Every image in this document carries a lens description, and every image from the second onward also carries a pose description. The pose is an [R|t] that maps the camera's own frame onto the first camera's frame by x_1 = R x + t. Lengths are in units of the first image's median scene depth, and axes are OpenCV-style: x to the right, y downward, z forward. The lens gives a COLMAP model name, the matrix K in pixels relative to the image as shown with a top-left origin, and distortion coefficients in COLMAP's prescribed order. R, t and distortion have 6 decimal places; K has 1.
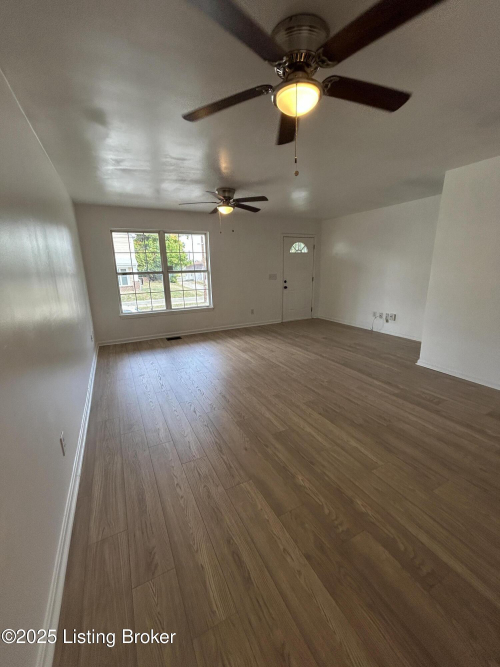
lens RADIAL K [[270.7, 0, 250.0], [0, 270.7, 333.5], [0, 0, 1]] dist [-0.001236, 0.000184]
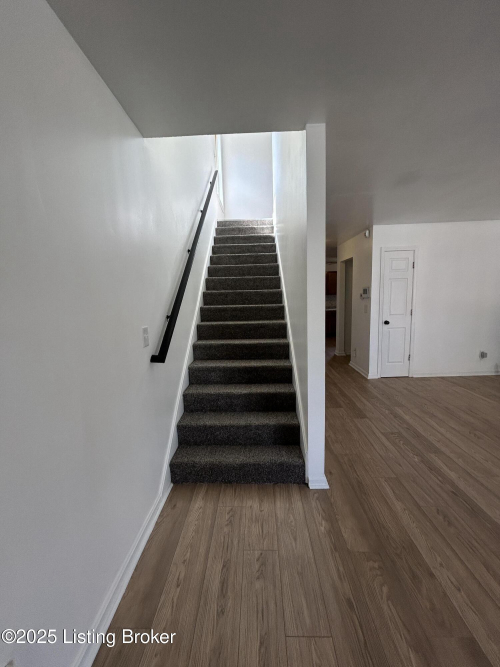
lens RADIAL K [[273.0, 0, 250.4], [0, 273.0, 325.8], [0, 0, 1]] dist [0.000256, 0.000137]
pose [[-0.880587, -0.001751, 0.473881, 0.570448], [0.161780, 0.938804, 0.304096, -0.405910], [-0.445414, 0.344448, -0.826415, 1.582297]]
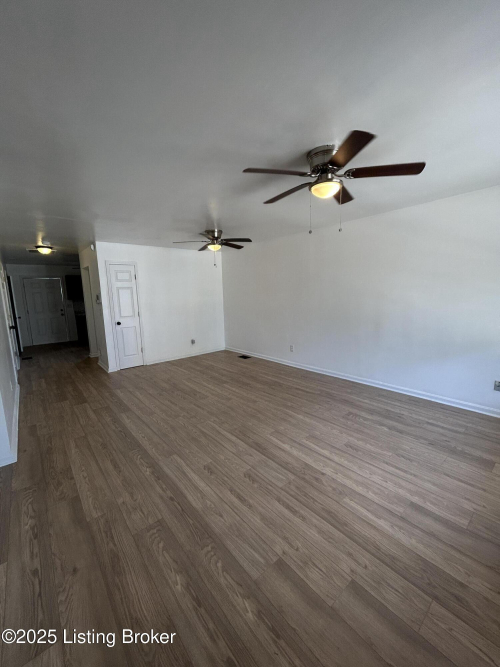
lens RADIAL K [[270.7, 0, 250.0], [0, 270.7, 333.5], [0, 0, 1]] dist [-0.001236, 0.000184]
pose [[-0.972688, 0.081821, -0.217218, 0.224673], [-0.006961, 0.925108, 0.379640, -0.463398], [0.232013, 0.370783, -0.899272, 1.808450]]
